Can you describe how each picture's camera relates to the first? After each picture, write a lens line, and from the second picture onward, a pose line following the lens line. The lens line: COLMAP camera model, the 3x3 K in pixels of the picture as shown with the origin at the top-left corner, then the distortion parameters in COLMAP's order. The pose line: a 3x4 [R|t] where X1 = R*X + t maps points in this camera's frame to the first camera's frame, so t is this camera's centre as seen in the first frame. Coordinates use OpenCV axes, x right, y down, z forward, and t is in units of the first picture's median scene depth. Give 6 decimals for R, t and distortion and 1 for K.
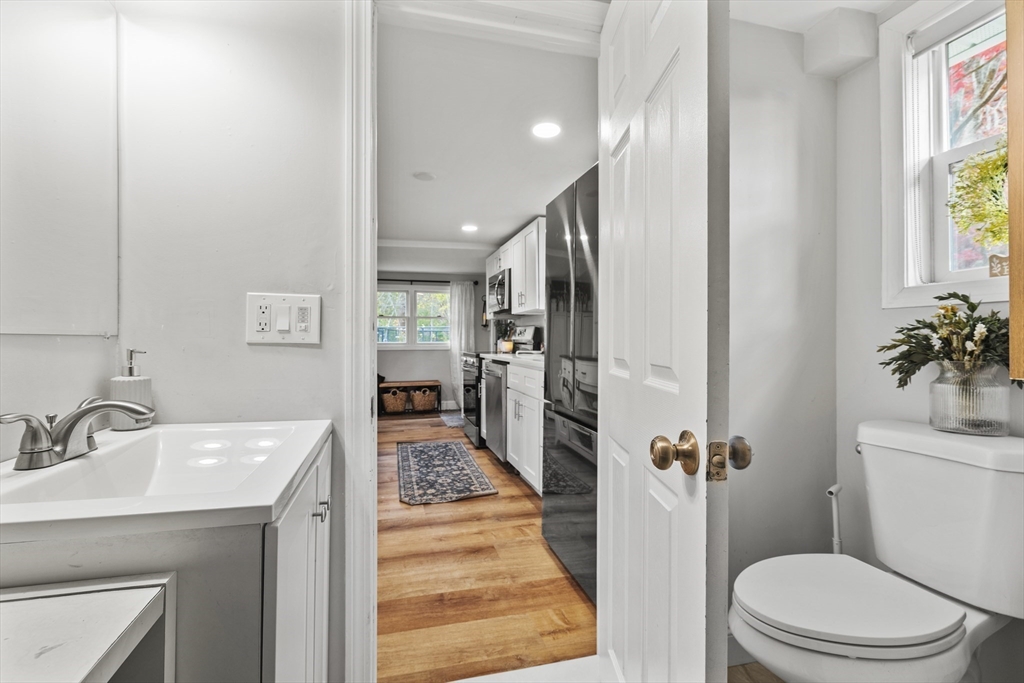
lens RADIAL K [[473.9, 0, 511.7], [0, 473.9, 338.6], [0, 0, 1]] dist [0.000569, 0.000037]
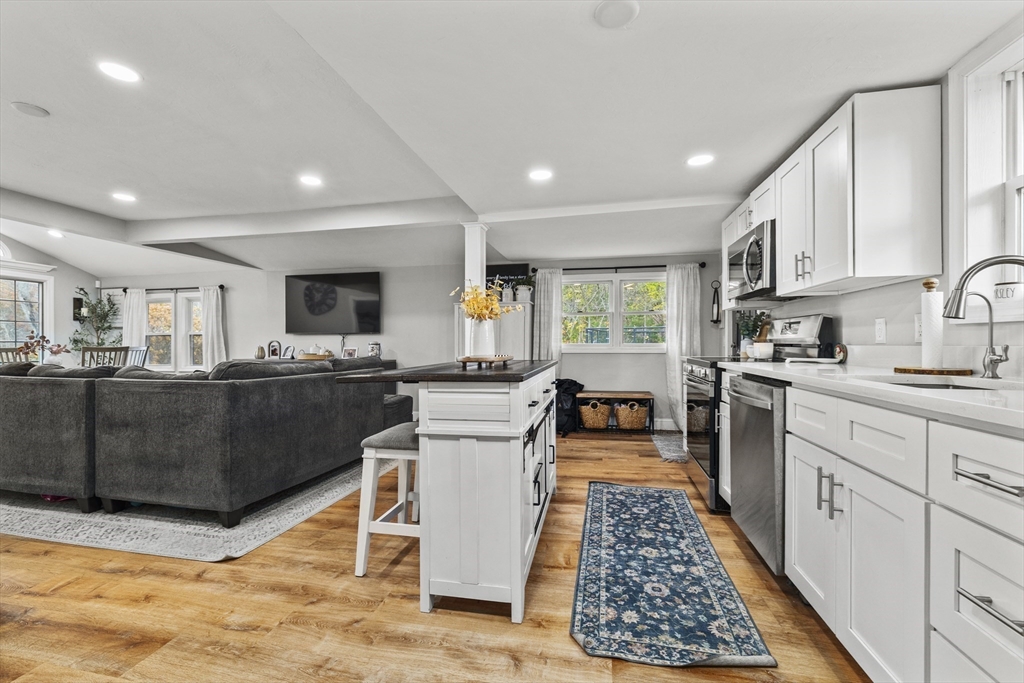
lens RADIAL K [[406.7, 0, 514.2], [0, 406.7, 344.6], [0, 0, 1]] dist [0.000874, 0.000129]
pose [[0.884741, 0.002830, -0.466075, -0.053841], [0.001004, 0.999968, 0.007977, 0.004852], [0.466083, -0.007525, 0.884709, 0.397808]]
